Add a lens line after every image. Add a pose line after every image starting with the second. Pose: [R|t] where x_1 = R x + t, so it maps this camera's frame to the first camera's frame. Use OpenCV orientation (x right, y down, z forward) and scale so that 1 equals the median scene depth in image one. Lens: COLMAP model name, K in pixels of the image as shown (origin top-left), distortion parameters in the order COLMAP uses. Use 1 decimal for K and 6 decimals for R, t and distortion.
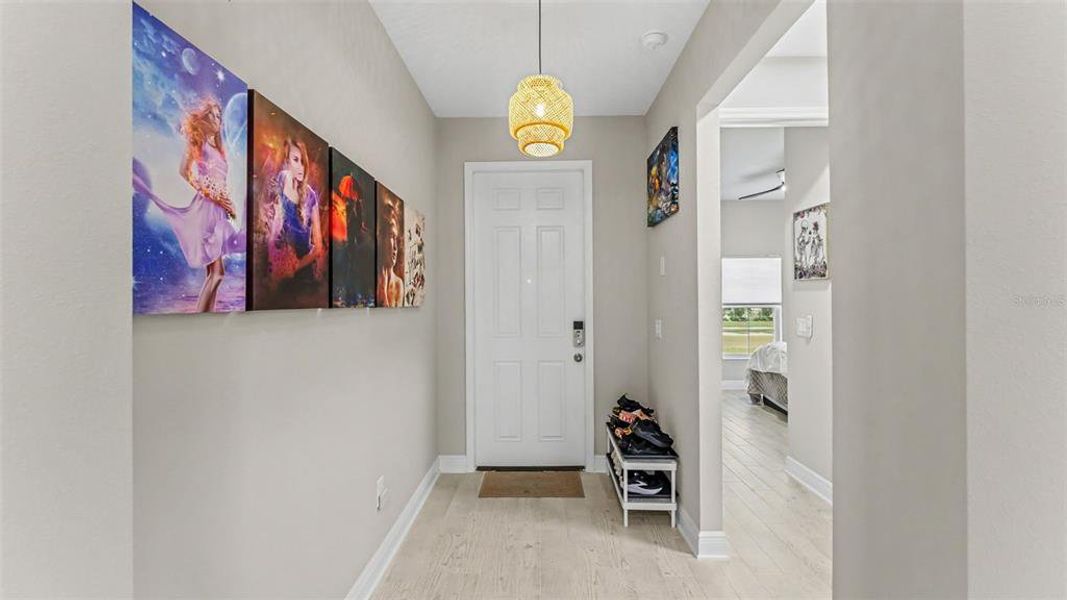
lens RADIAL K [[424.1, 0, 530.0], [0, 424.1, 296.5], [0, 0, 1]] dist [-0.000212, -0.000081]
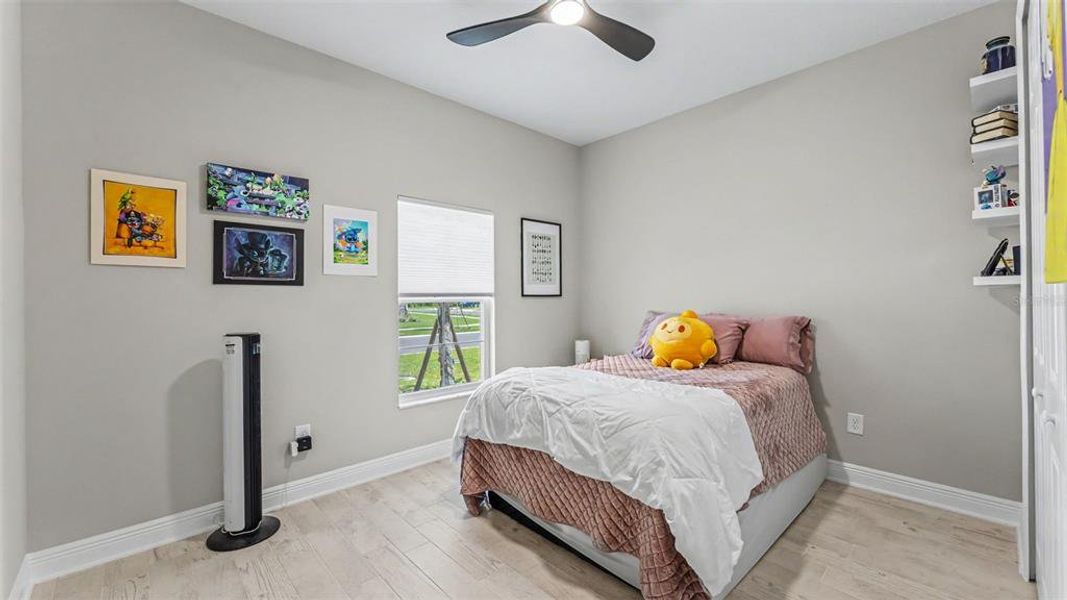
lens RADIAL K [[424.1, 0, 530.0], [0, 424.1, 296.5], [0, 0, 1]] dist [-0.000212, -0.000081]
pose [[0.701491, -0.000038, 0.712678, 0.250063], [0.002048, 0.999996, -0.001962, 0.023674], [-0.712675, 0.002835, 0.701488, 0.642115]]
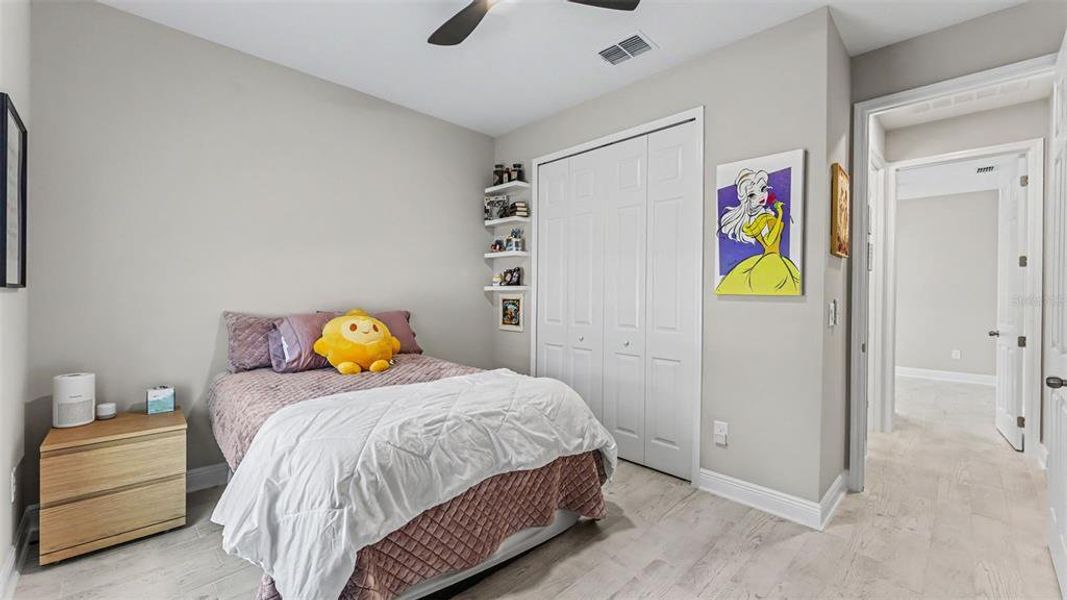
lens RADIAL K [[424.1, 0, 530.0], [0, 424.1, 296.5], [0, 0, 1]] dist [-0.000212, -0.000081]
pose [[-0.723635, -0.007572, 0.690141, 0.286815], [-0.011866, 0.999929, -0.001470, 0.025168], [-0.690081, -0.009253, -0.723673, 1.127938]]
